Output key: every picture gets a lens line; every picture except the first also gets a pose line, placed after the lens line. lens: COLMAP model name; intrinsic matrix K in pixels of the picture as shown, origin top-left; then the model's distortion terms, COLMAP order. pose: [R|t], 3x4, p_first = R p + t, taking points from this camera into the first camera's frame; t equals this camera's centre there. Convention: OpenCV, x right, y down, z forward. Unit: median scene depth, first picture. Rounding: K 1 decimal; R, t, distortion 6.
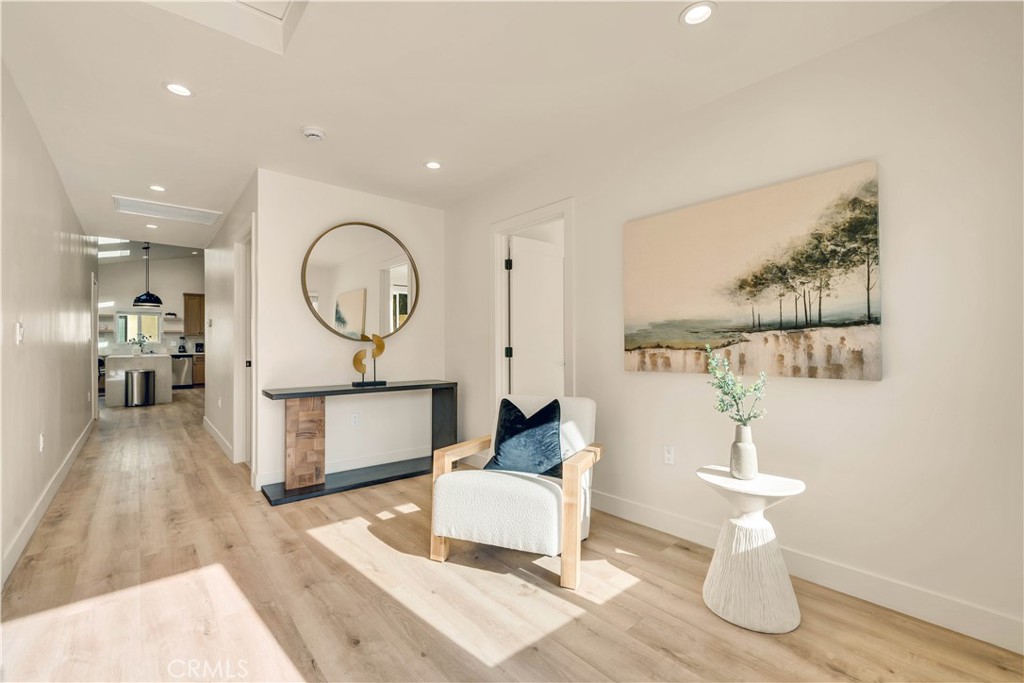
lens RADIAL K [[426.1, 0, 506.3], [0, 426.1, 343.3], [0, 0, 1]] dist [-0.005802, 0.000513]
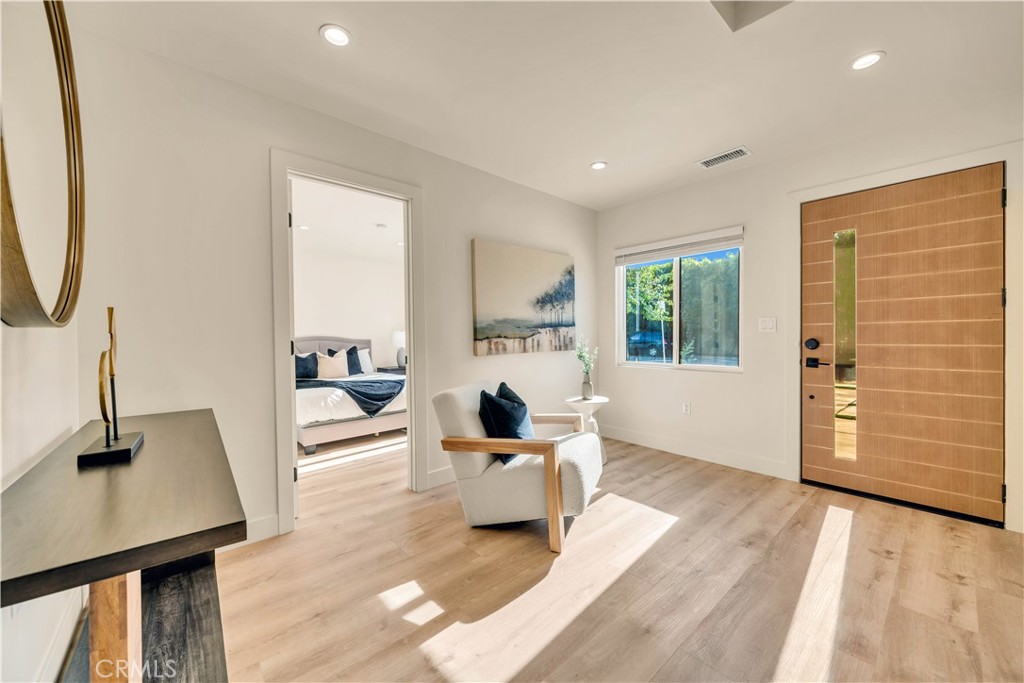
lens RADIAL K [[396.3, 0, 500.8], [0, 396.3, 340.0], [0, 0, 1]] dist [-0.007602, 0.000300]
pose [[-0.002264, -0.018325, 0.999830, -1.115903], [-0.000673, 0.999832, 0.018323, -0.006074], [-0.999997, -0.000632, -0.002276, 1.168007]]
